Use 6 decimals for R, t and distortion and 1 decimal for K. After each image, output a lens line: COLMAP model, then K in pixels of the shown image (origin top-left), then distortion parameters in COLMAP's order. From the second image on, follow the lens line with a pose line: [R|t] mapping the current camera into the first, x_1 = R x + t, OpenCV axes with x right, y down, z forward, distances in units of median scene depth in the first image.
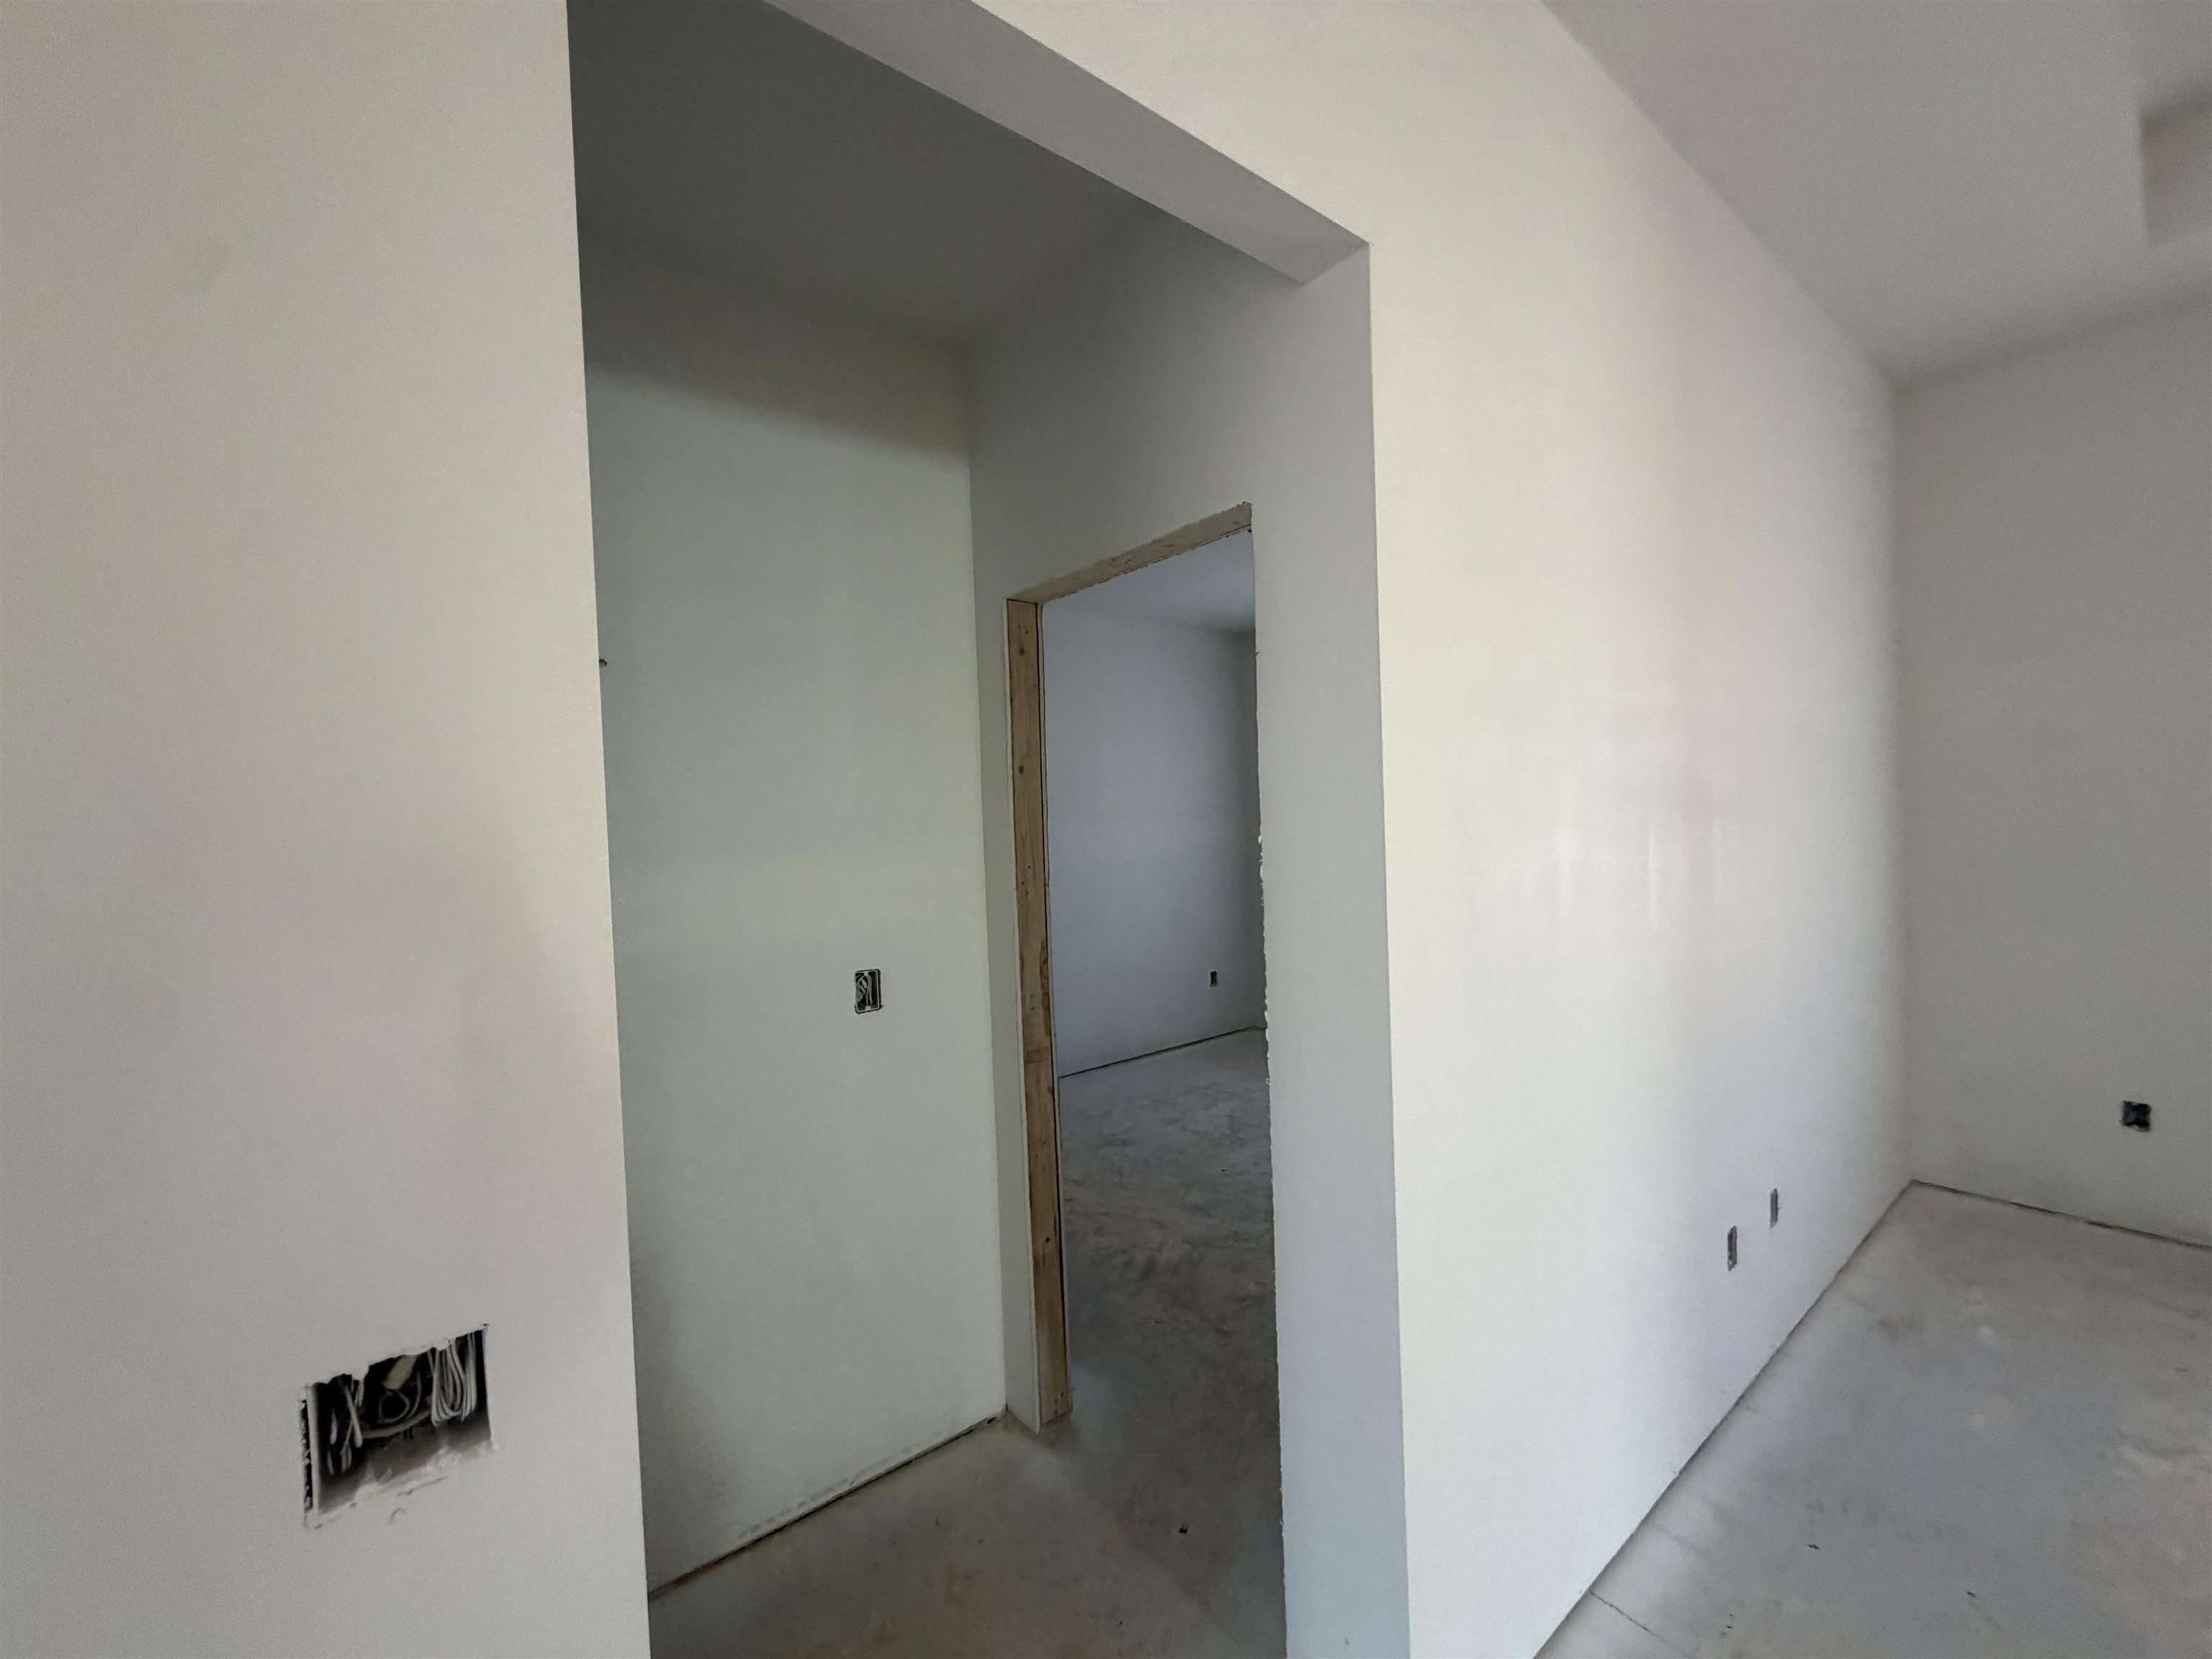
lens RADIAL K [[879.7, 0, 1093.2], [0, 879.7, 832.5], [0, 0, 1]] dist [0.001279, -0.000385]
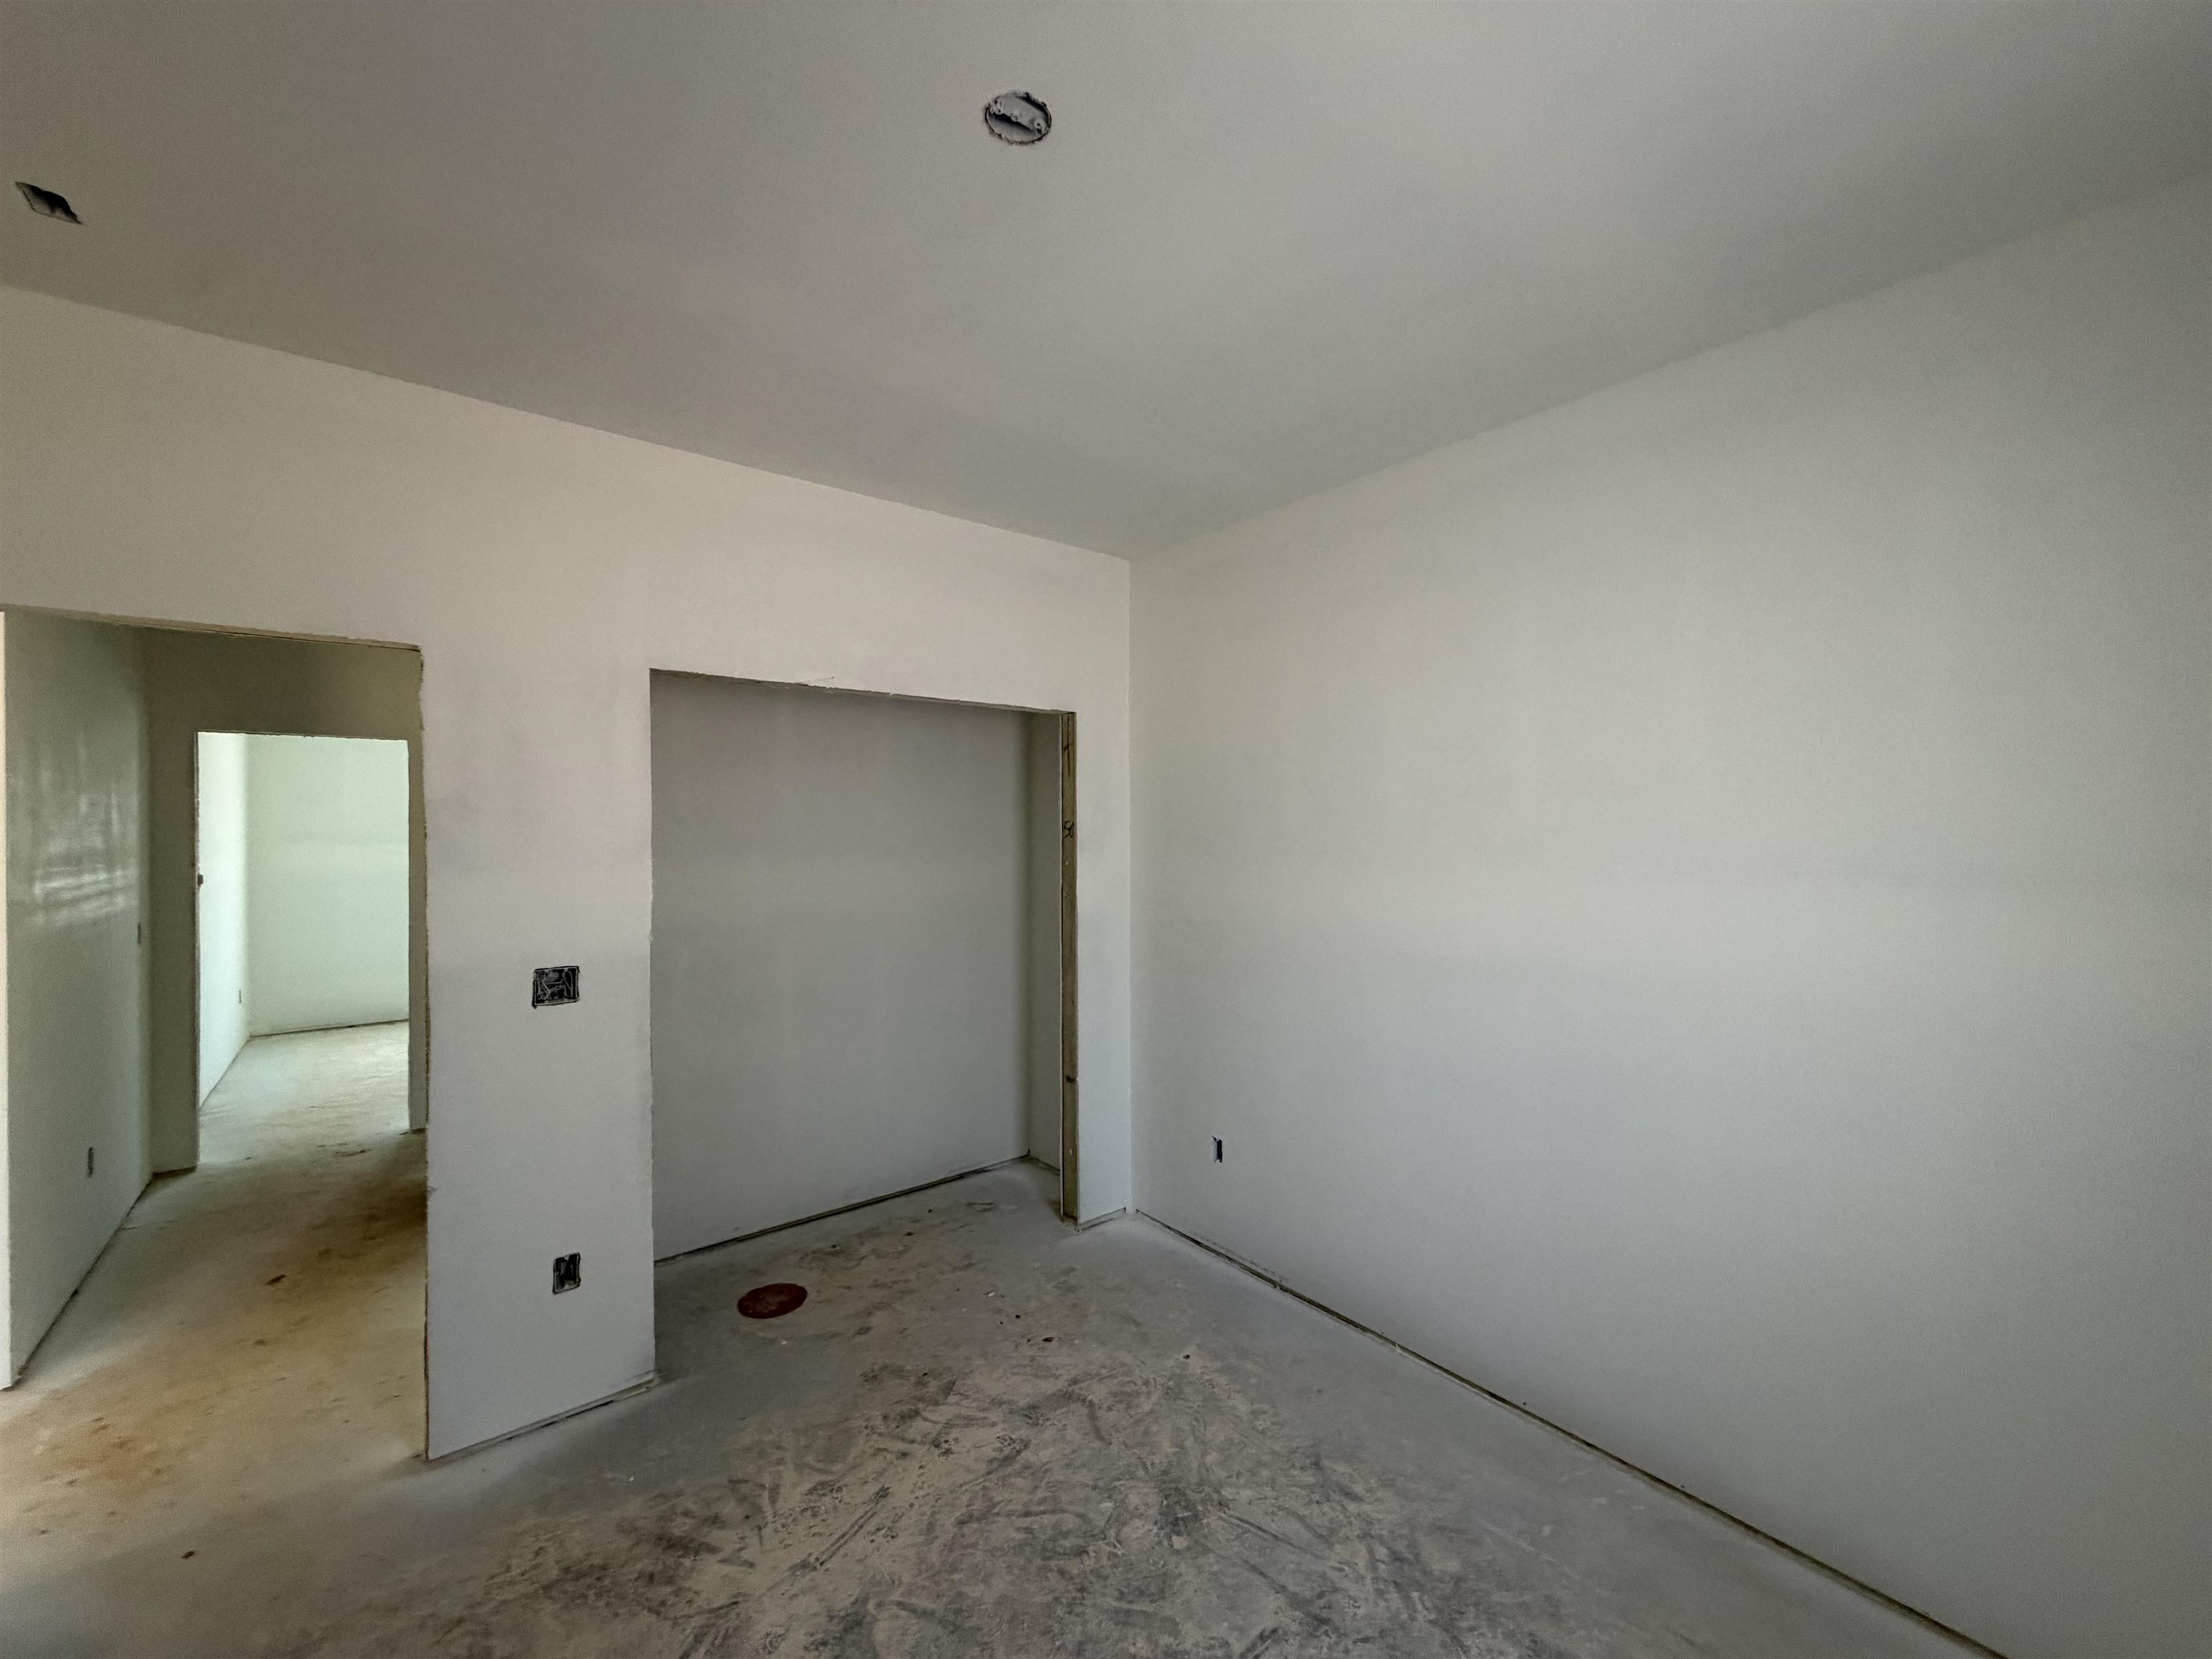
lens RADIAL K [[879.7, 0, 1093.2], [0, 879.7, 832.5], [0, 0, 1]] dist [0.001279, -0.000385]
pose [[0.012655, 0.041192, -0.999071, 0.493856], [-0.020387, 0.998954, 0.040929, -0.050080], [0.999712, 0.019850, 0.013482, 0.902464]]
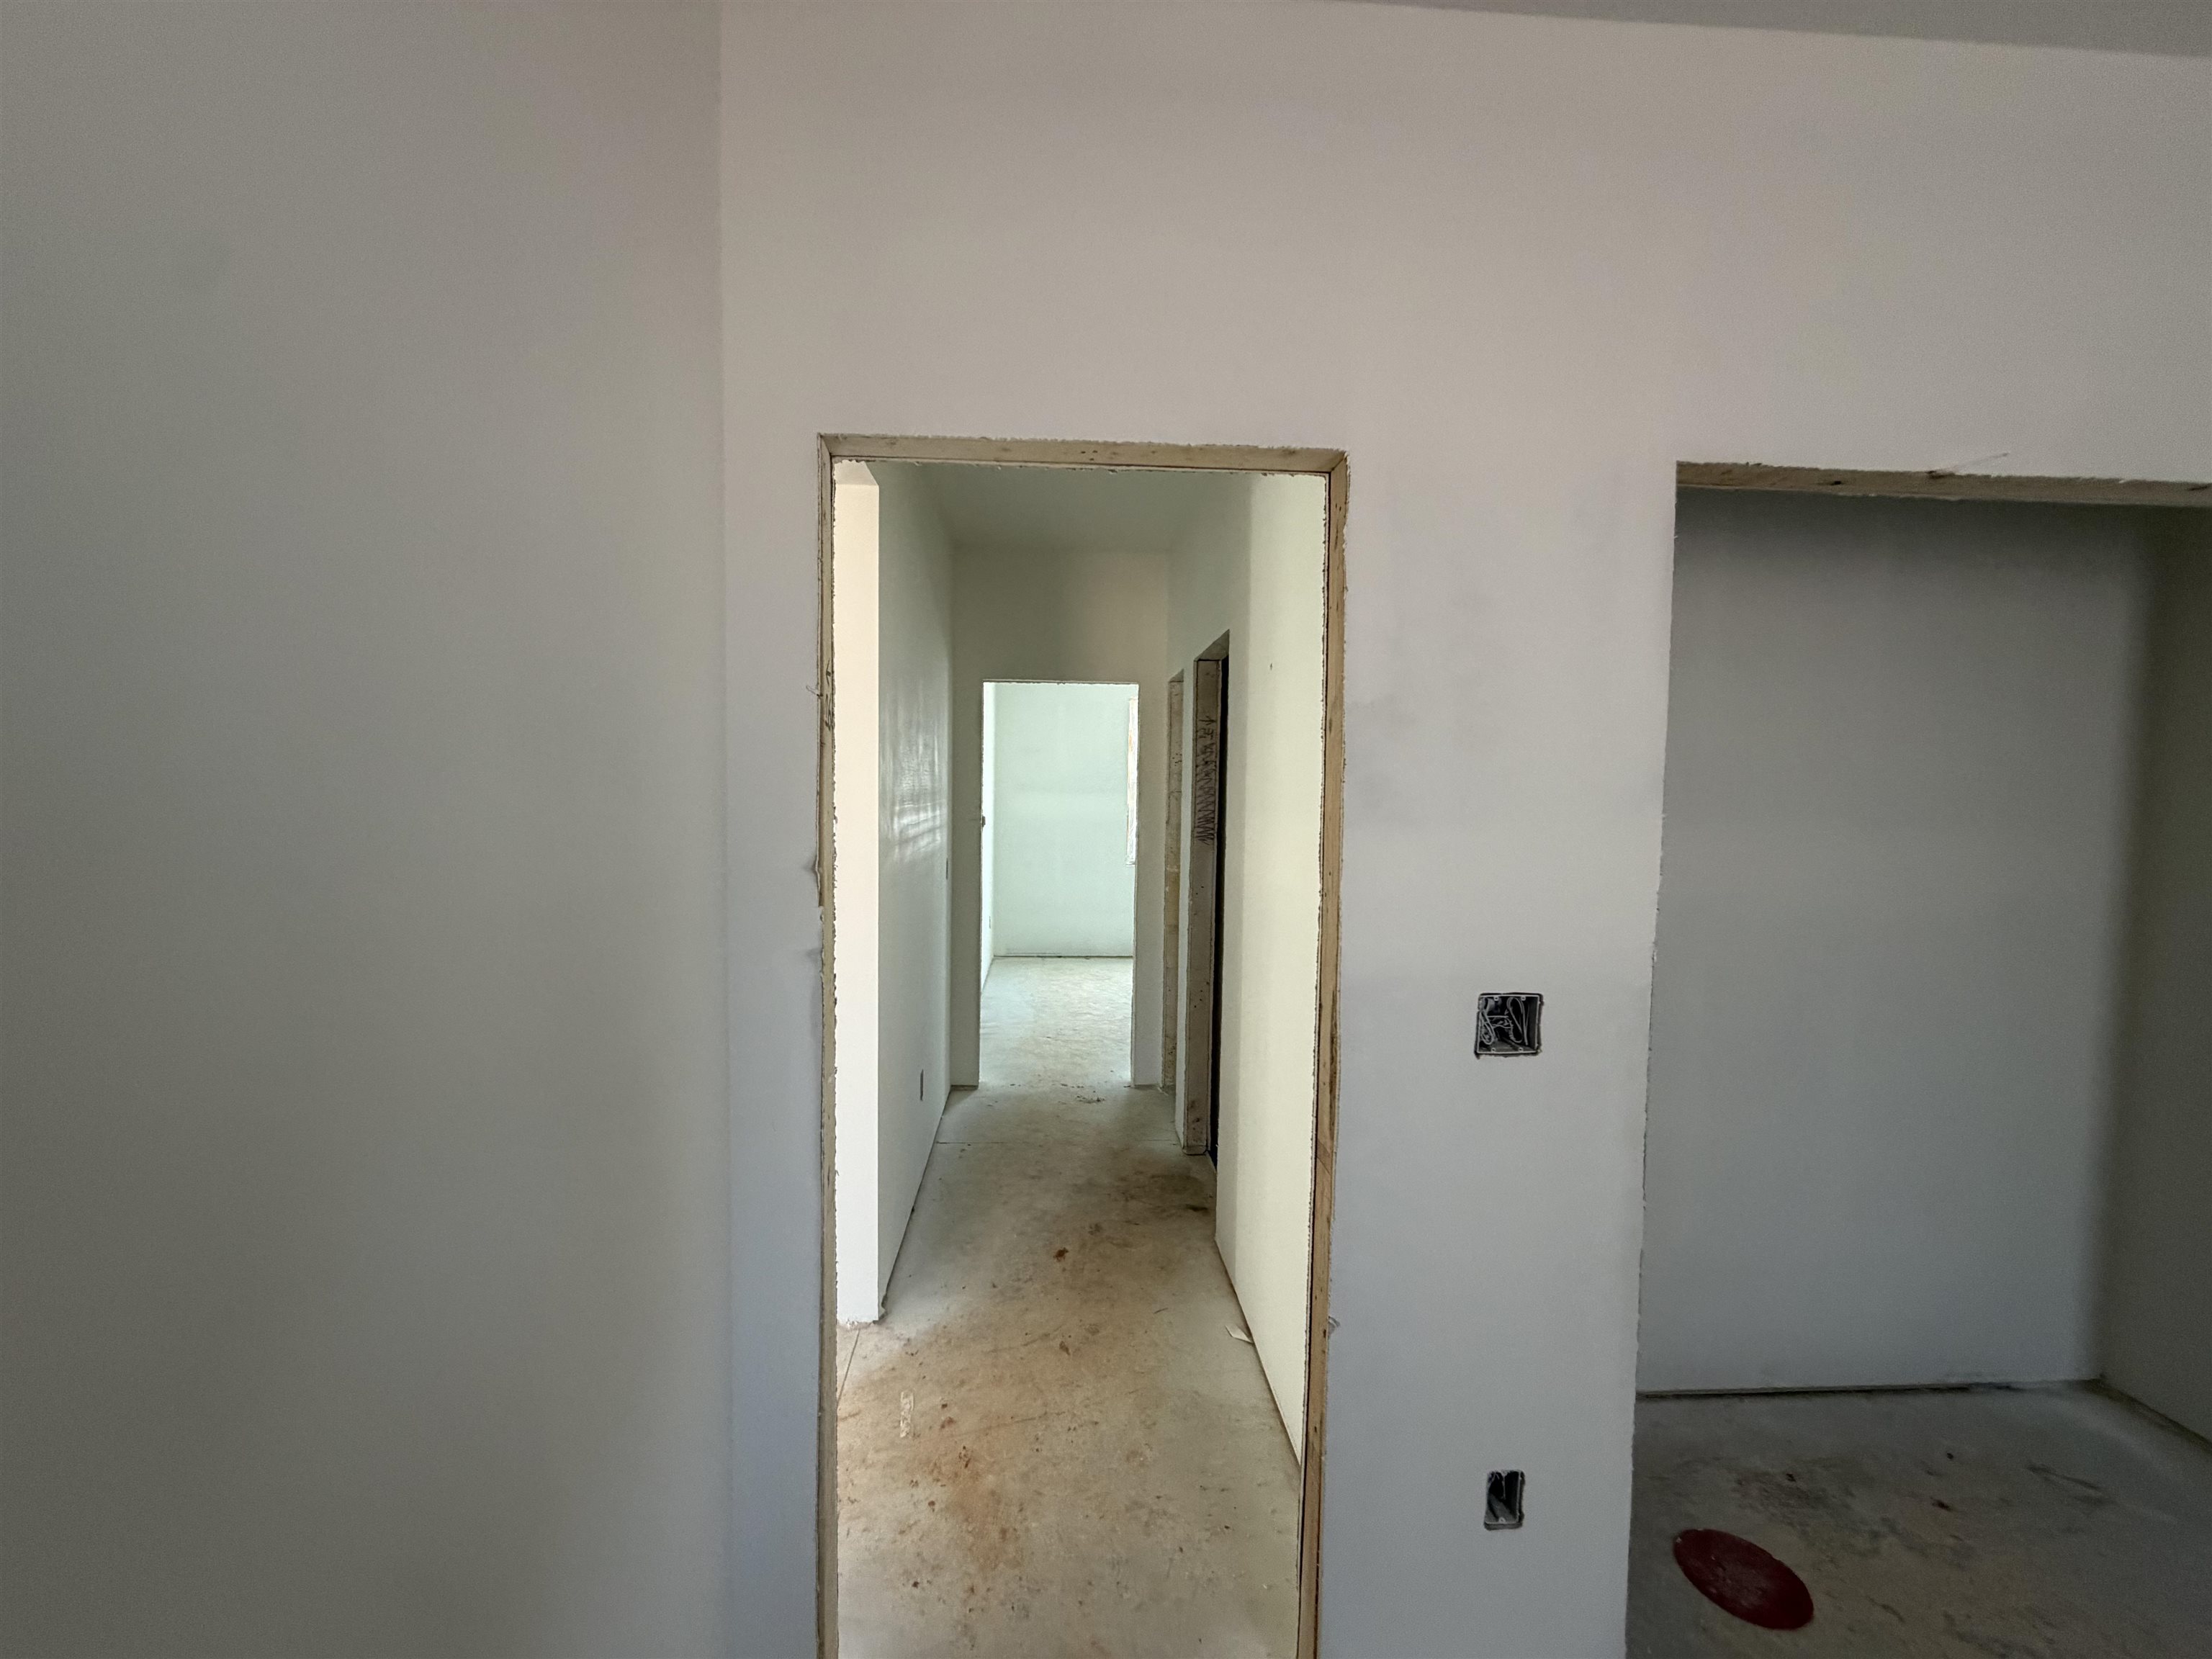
lens RADIAL K [[879.7, 0, 1093.2], [0, 879.7, 832.5], [0, 0, 1]] dist [0.001279, -0.000385]
pose [[-0.570815, 0.070124, -0.818079, 0.281122], [-0.012532, 0.995486, 0.094075, -0.022741], [0.820983, 0.063951, -0.567359, 0.615865]]
